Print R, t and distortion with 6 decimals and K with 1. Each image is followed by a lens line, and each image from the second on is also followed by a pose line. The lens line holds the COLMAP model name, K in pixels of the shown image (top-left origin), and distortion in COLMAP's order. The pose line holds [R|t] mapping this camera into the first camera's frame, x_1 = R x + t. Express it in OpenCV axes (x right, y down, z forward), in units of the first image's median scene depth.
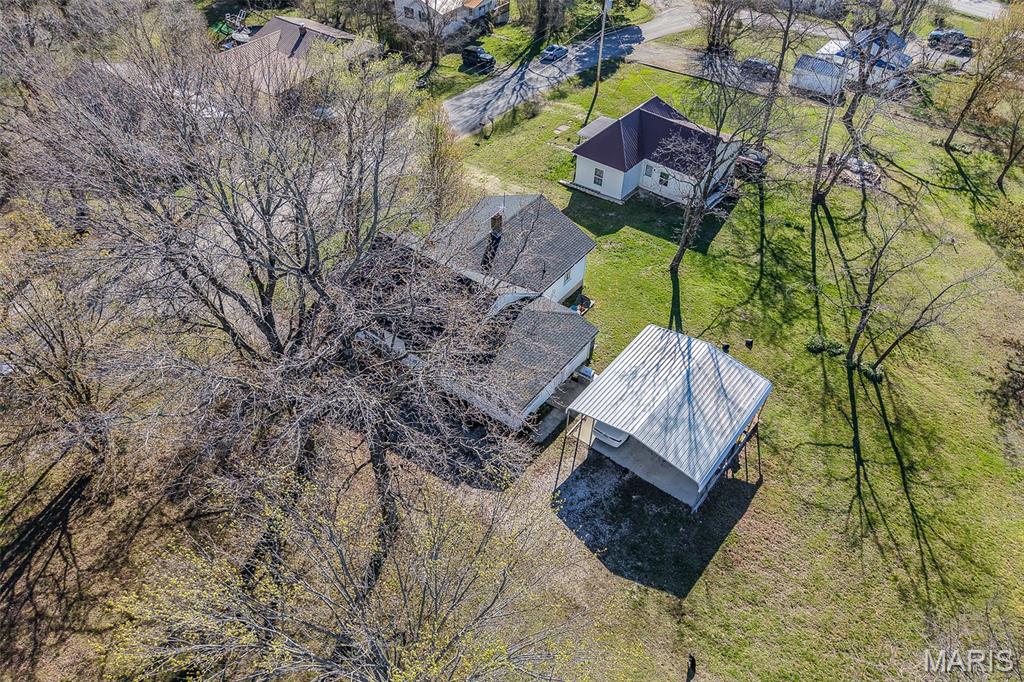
lens RADIAL K [[690.3, 0, 505.5], [0, 690.3, 339.0], [0, 0, 1]] dist [0.012823, -0.017088]
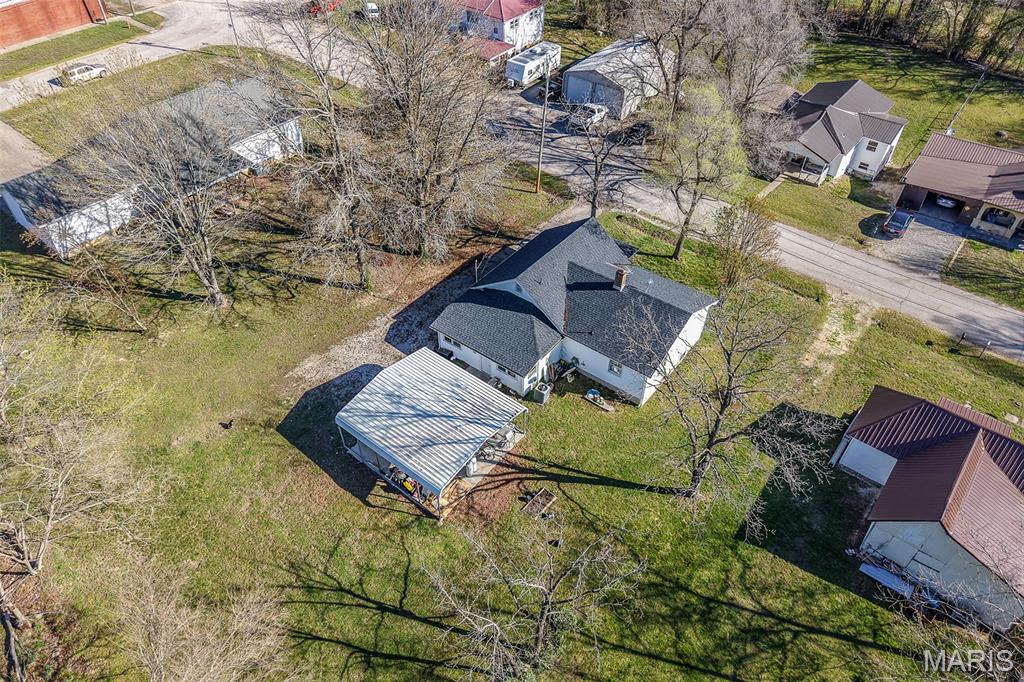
lens RADIAL K [[690.3, 0, 505.8], [0, 690.3, 342.2], [0, 0, 1]] dist [0.012823, -0.017088]
pose [[-0.006065, 0.674445, -0.738300, 0.931792], [-0.695304, 0.527784, 0.487849, -0.566736], [0.718690, 0.516302, 0.465743, 0.487528]]
